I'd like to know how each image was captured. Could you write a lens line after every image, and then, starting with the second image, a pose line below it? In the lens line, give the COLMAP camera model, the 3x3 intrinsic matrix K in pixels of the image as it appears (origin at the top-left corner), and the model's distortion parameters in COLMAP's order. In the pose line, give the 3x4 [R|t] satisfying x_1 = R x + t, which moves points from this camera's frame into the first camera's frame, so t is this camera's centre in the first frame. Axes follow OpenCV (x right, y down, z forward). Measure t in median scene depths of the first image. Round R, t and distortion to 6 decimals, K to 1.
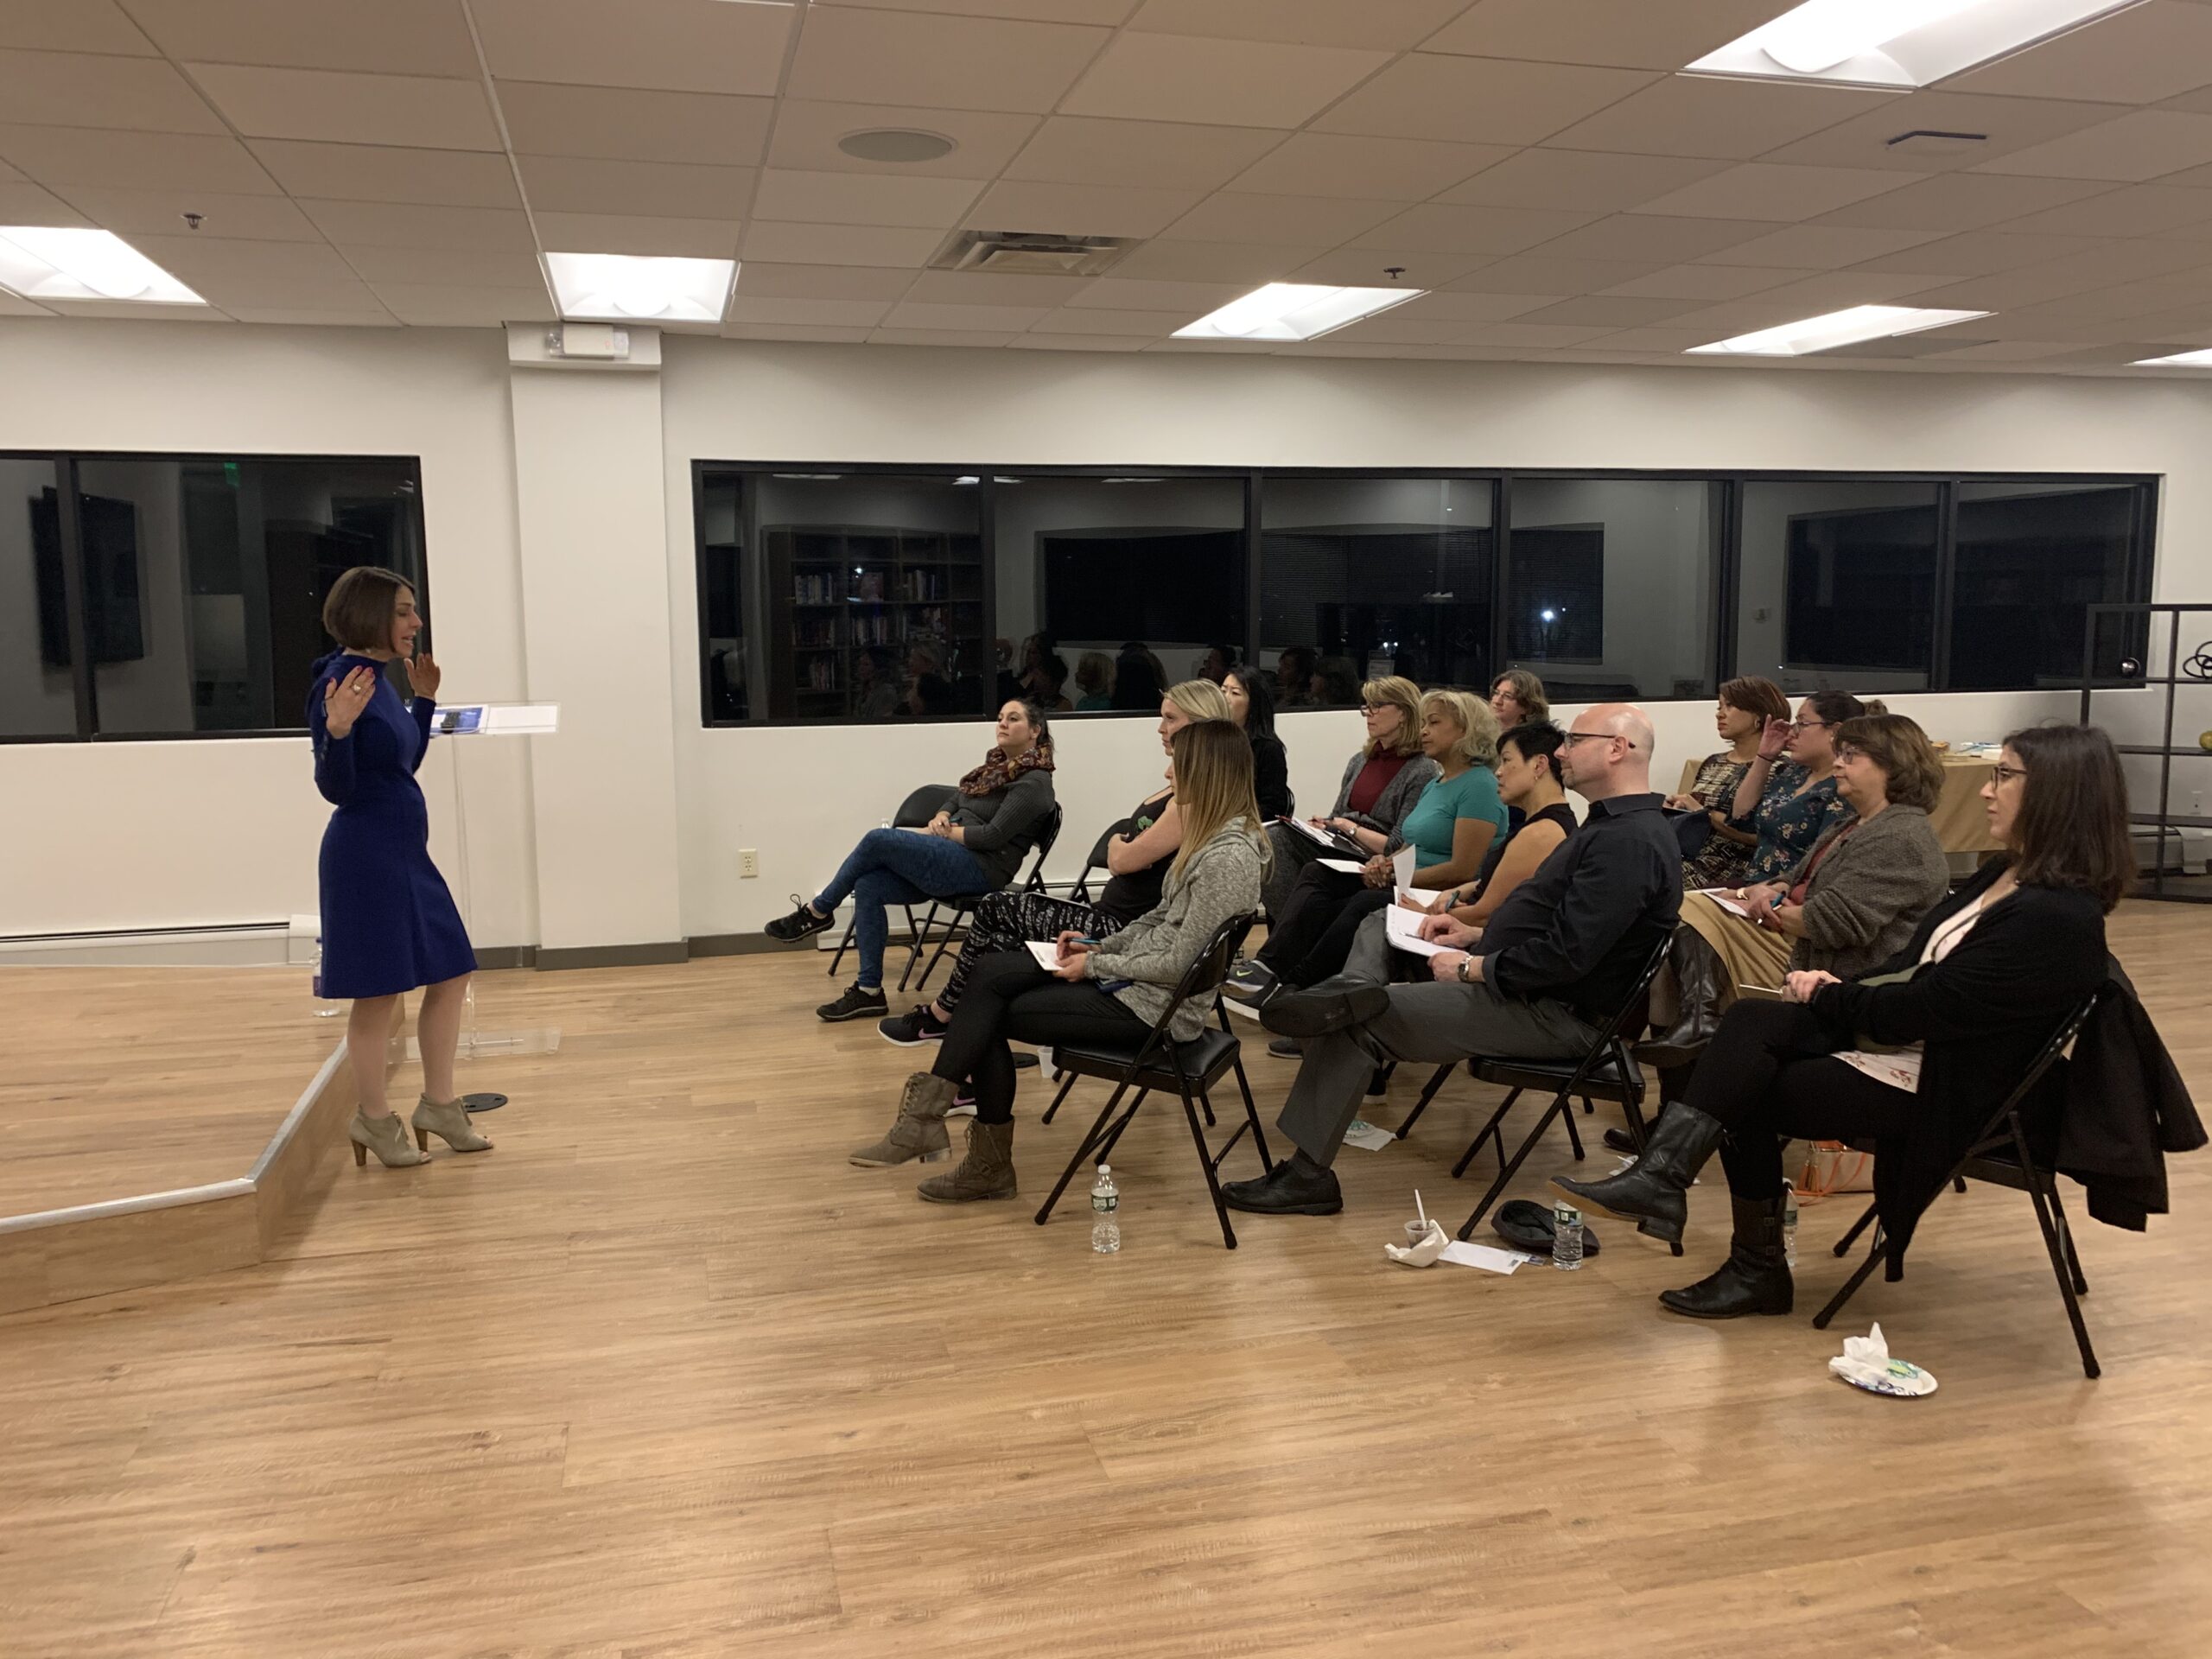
lens RADIAL K [[1690.4, 0, 1106.0], [0, 1690.4, 829.5], [0, 0, 1]] dist [-0.005894, -0.000793]
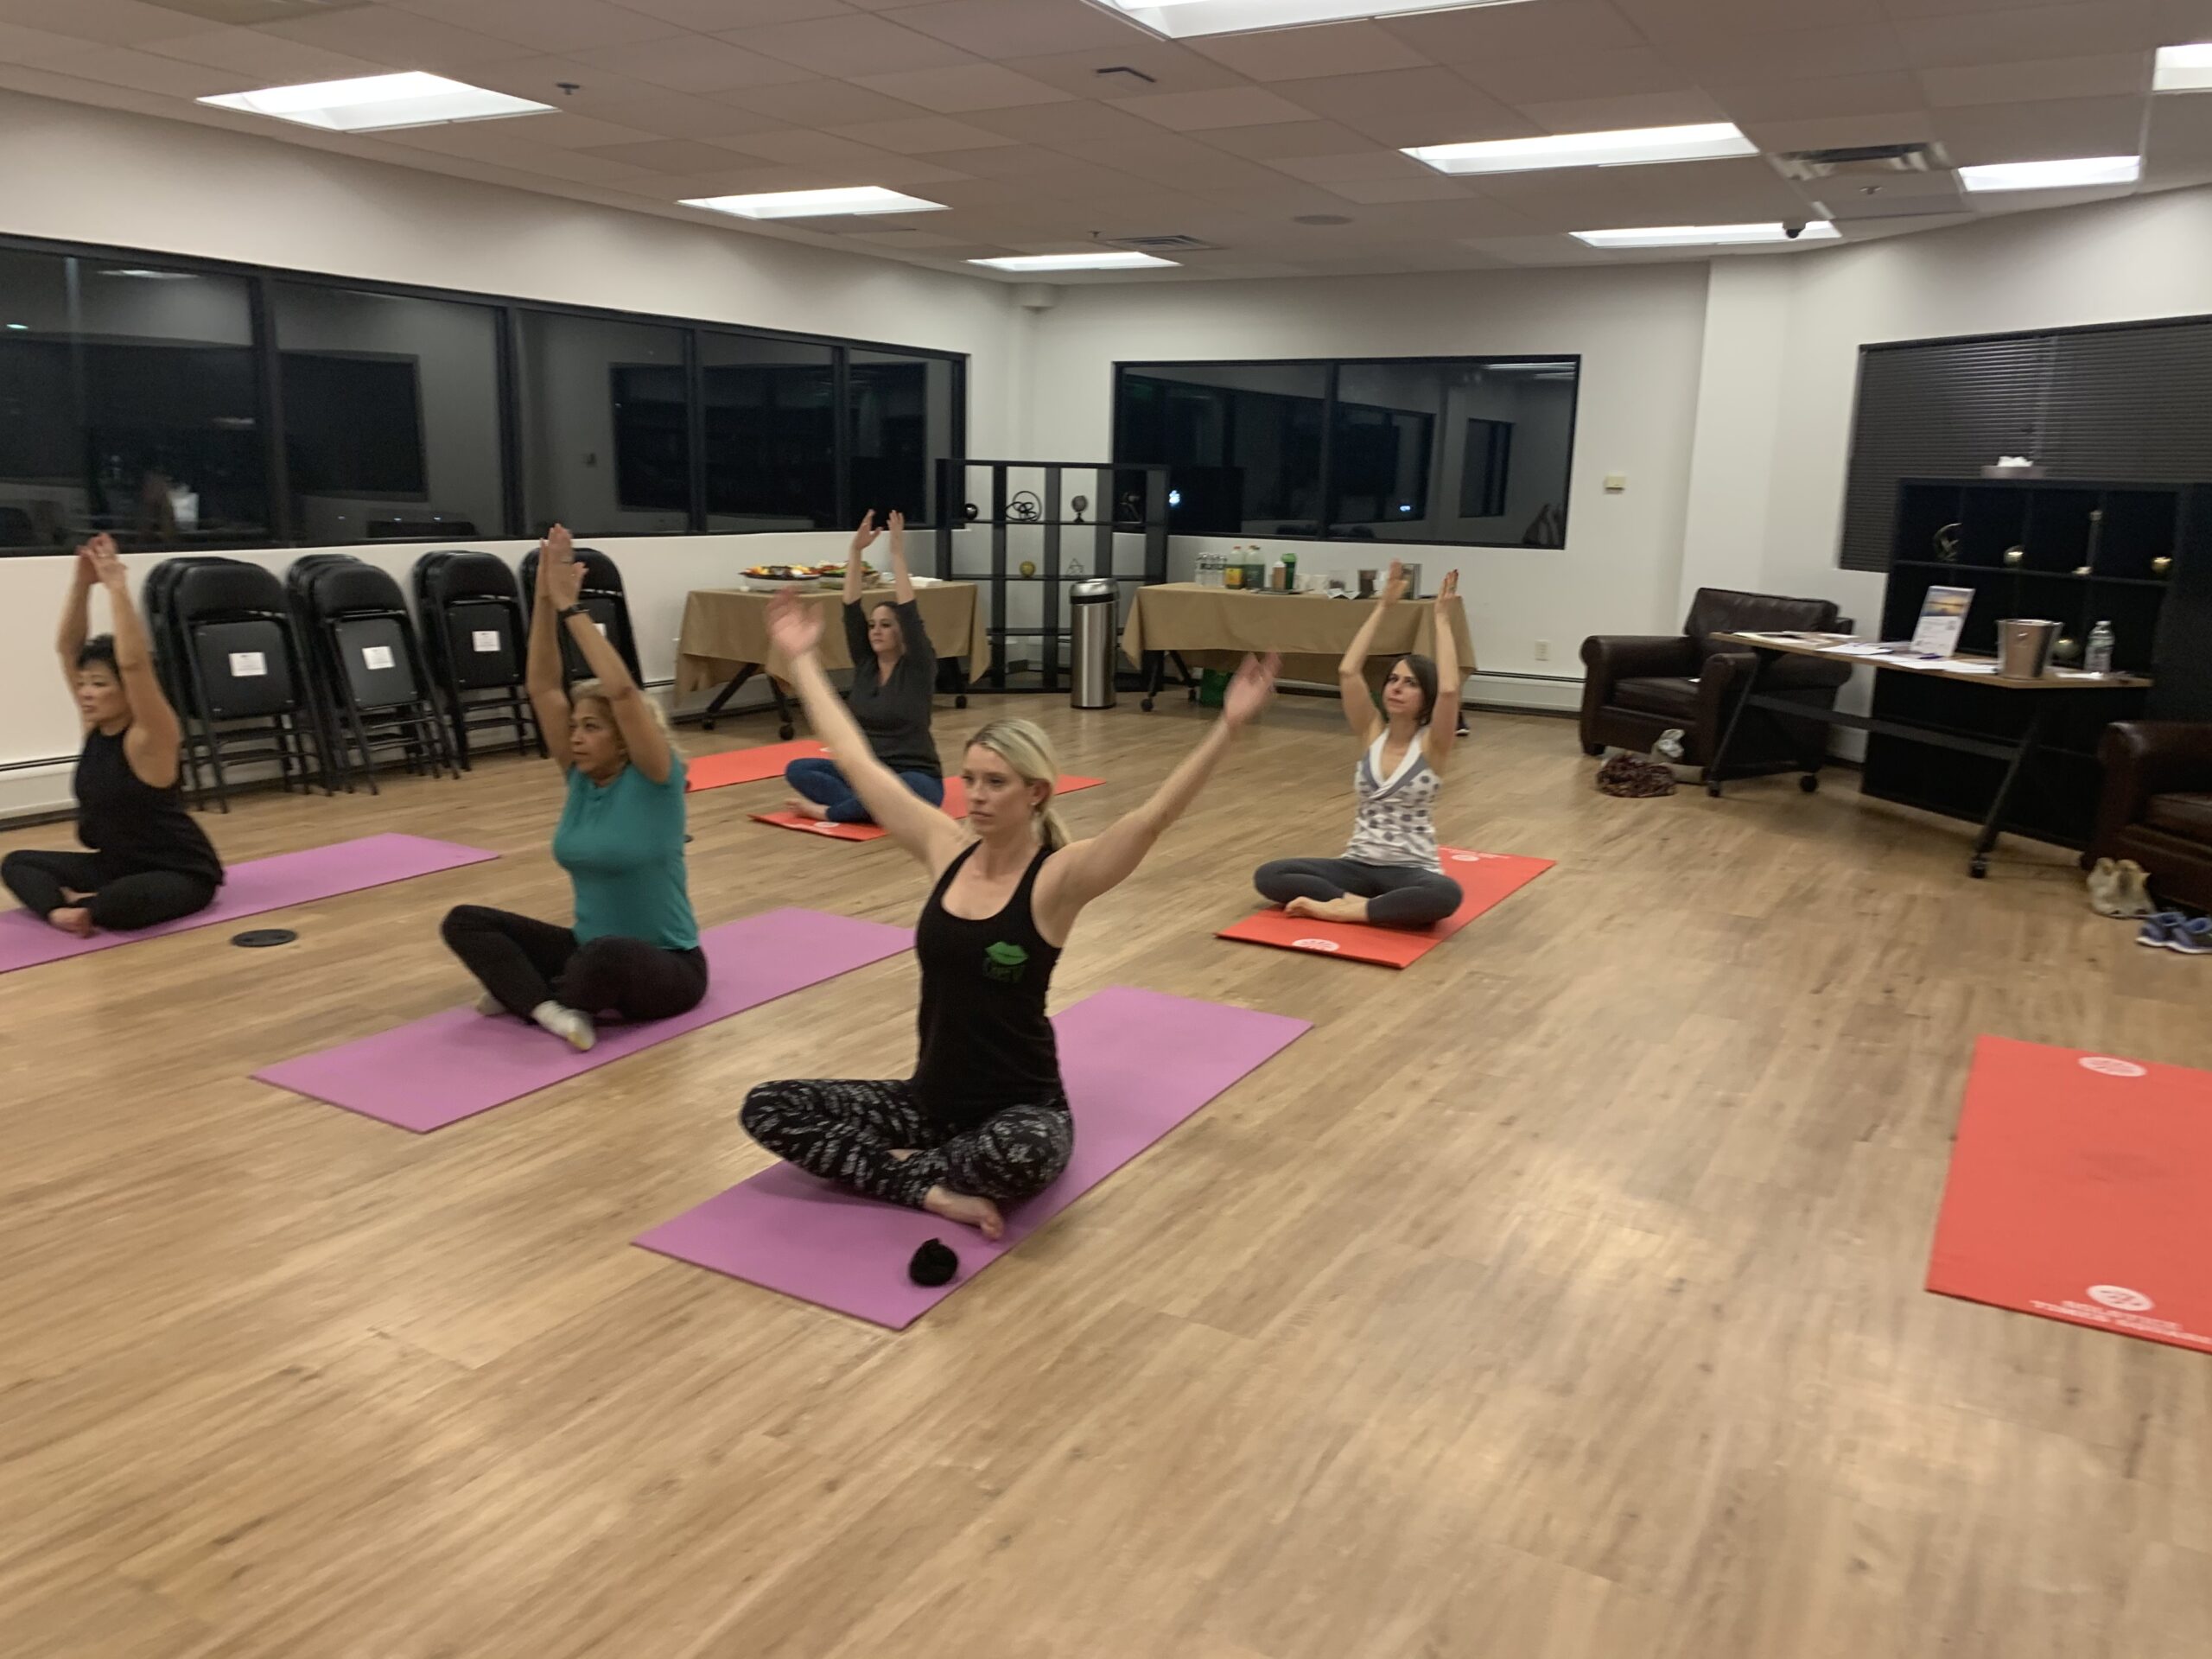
lens RADIAL K [[1692.7, 0, 1106.0], [0, 1692.7, 829.5], [0, 0, 1]] dist [0.062583, 0.000423]
pose [[0.700077, -0.122580, 0.703467, -0.251456], [0.061008, 0.991821, 0.112113, 0.003731], [-0.711457, -0.035570, 0.701829, 0.034346]]
